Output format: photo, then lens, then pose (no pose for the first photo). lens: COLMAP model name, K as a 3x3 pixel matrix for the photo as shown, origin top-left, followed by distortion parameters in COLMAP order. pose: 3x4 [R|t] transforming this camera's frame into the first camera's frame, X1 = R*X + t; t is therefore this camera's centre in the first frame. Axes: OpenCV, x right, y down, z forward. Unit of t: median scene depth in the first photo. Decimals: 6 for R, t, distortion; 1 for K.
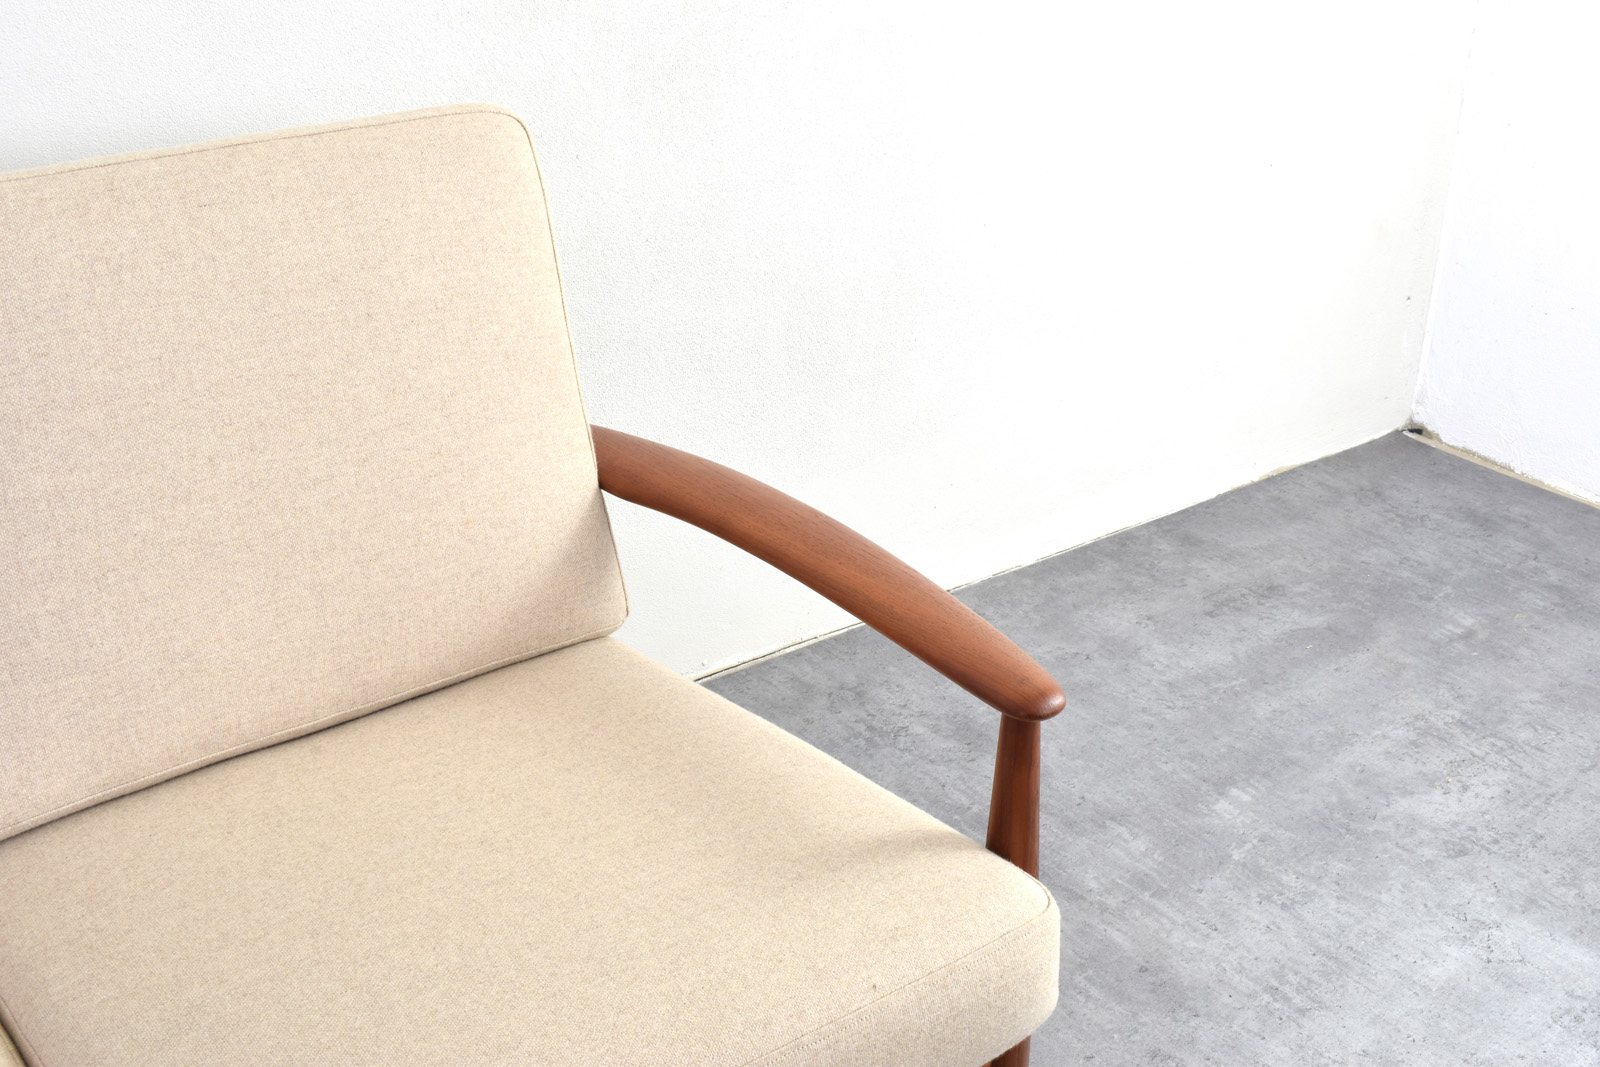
lens RADIAL K [[1901.6, 0, 800.3], [0, 1901.6, 529.3], [0, 0, 1]] dist [-0.066653, 0.000000]
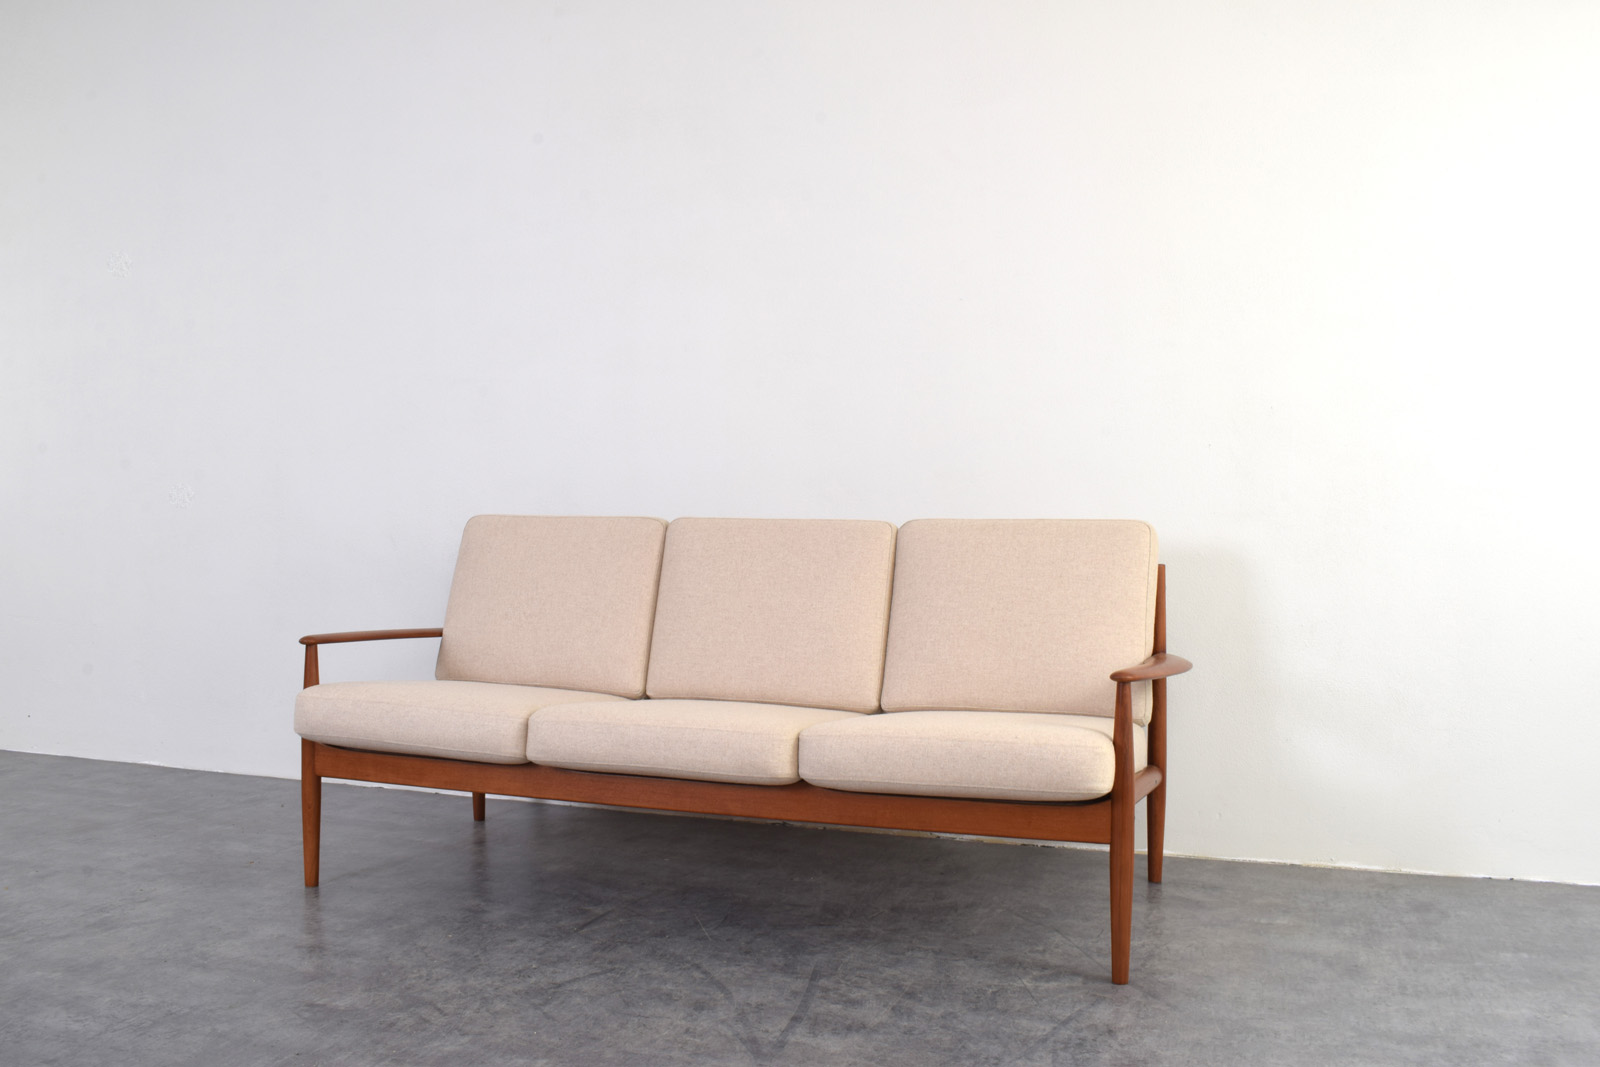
lens RADIAL K [[1367.7, 0, 797.5], [0, 1367.7, 531.3], [0, 0, 1]] dist [-0.085700, -0.006387]
pose [[0.539783, 0.001828, -0.841802, 1.348256], [-0.353644, 0.907967, -0.224794, 0.448211], [0.763917, 0.419038, 0.490752, -0.365751]]
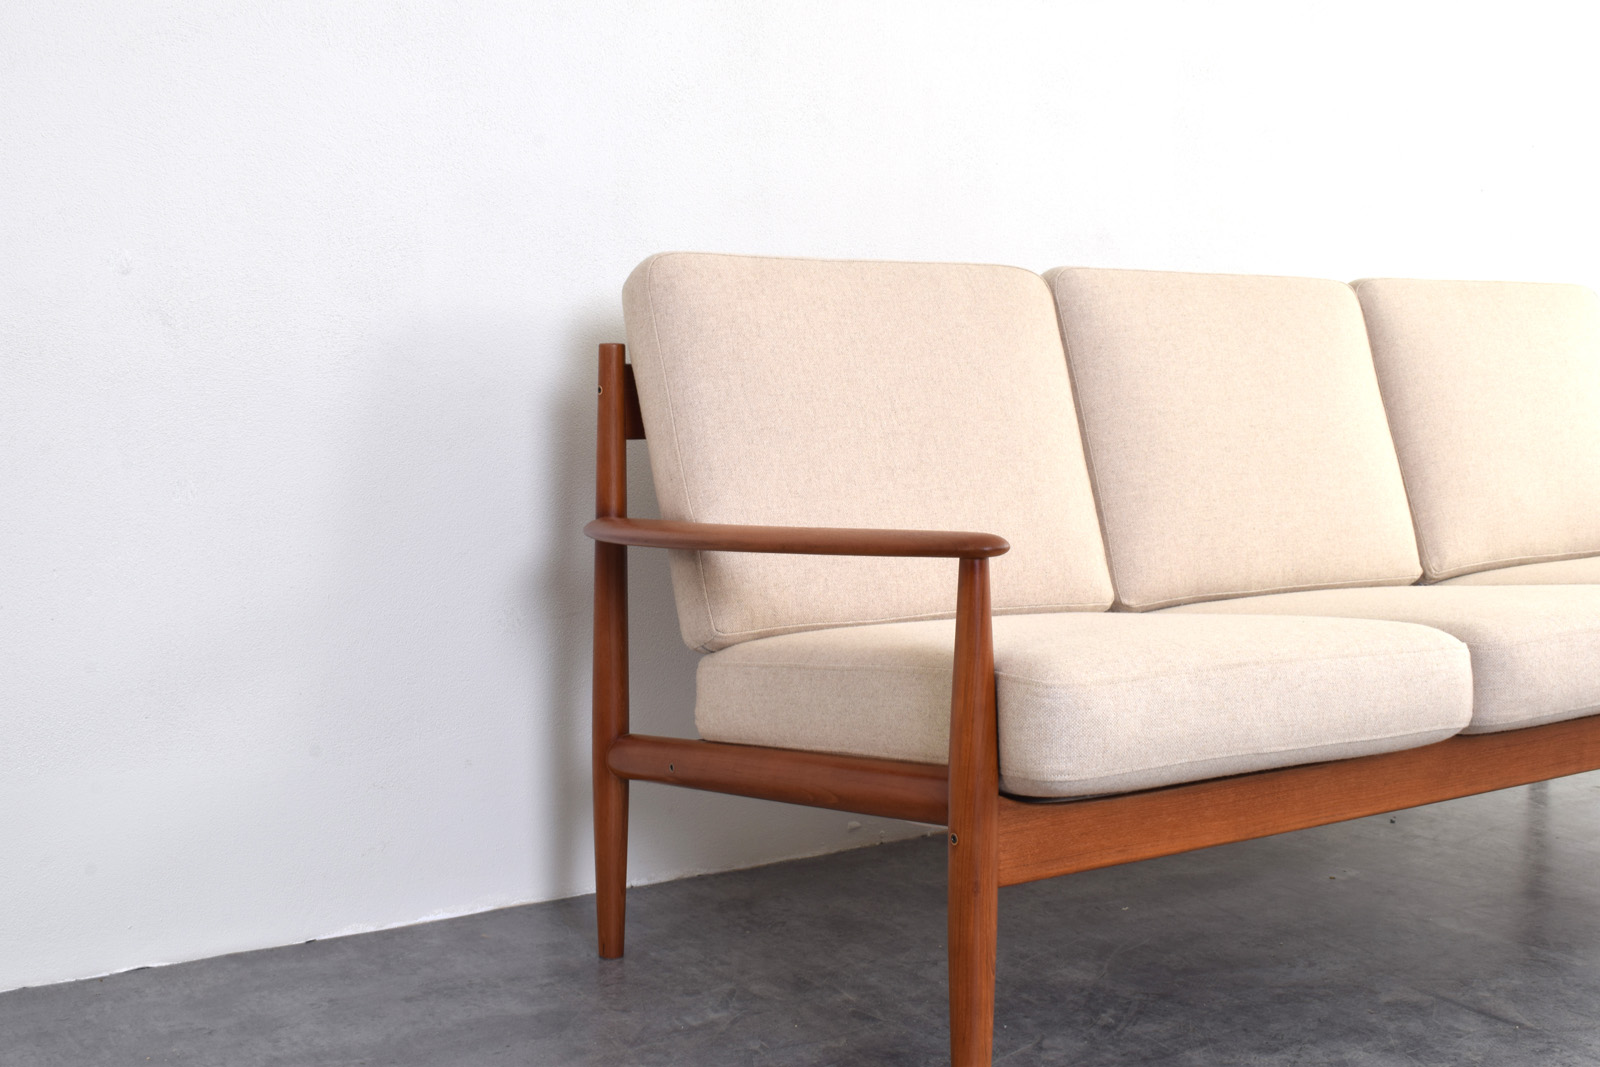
lens RADIAL K [[1901.6, 0, 797.4], [0, 1901.6, 535.4], [0, 0, 1]] dist [-0.066653, 0.000000]
pose [[0.996589, -0.007105, -0.082218, -0.918658], [-0.020899, 0.942081, -0.334734, 0.785281], [0.079834, 0.335311, 0.938719, -0.937017]]
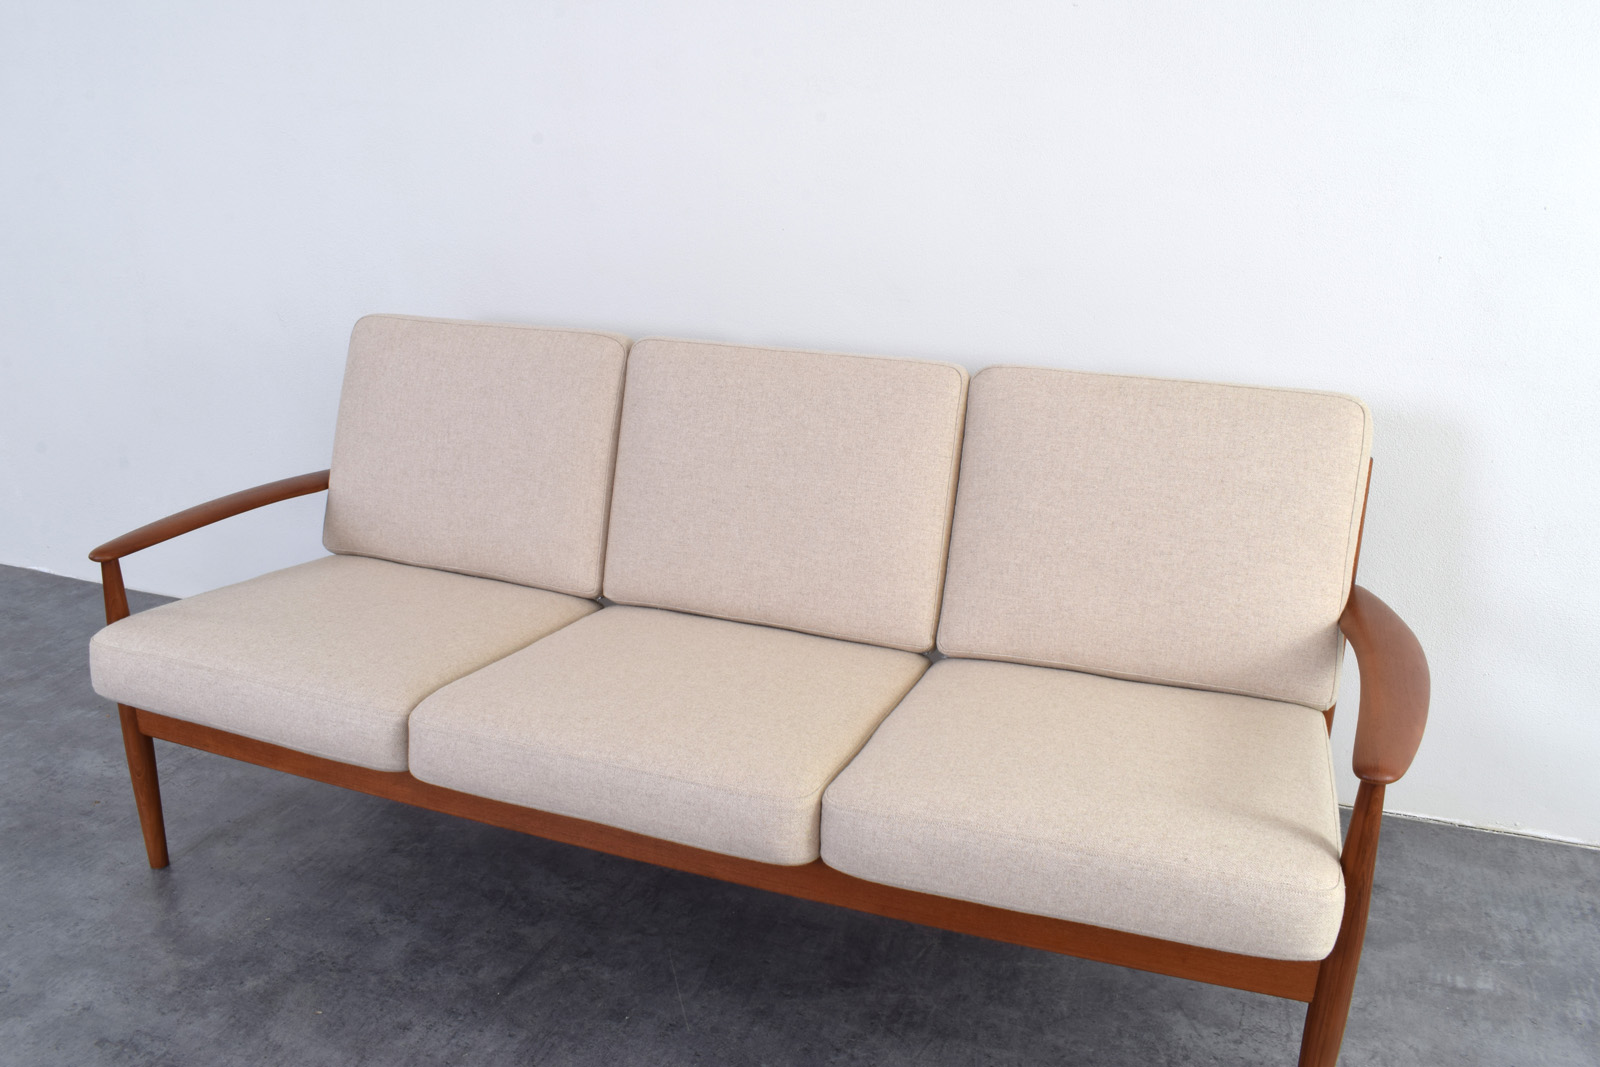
lens RADIAL K [[1242.8, 0, 791.7], [0, 1242.8, 527.5], [0, 0, 1]] dist [-0.102261, 0.016061]
pose [[0.531064, 0.259450, -0.806633, 0.561175], [-0.365821, 0.928881, 0.057924, 0.016375], [0.764295, 0.264321, 0.588207, -0.035379]]
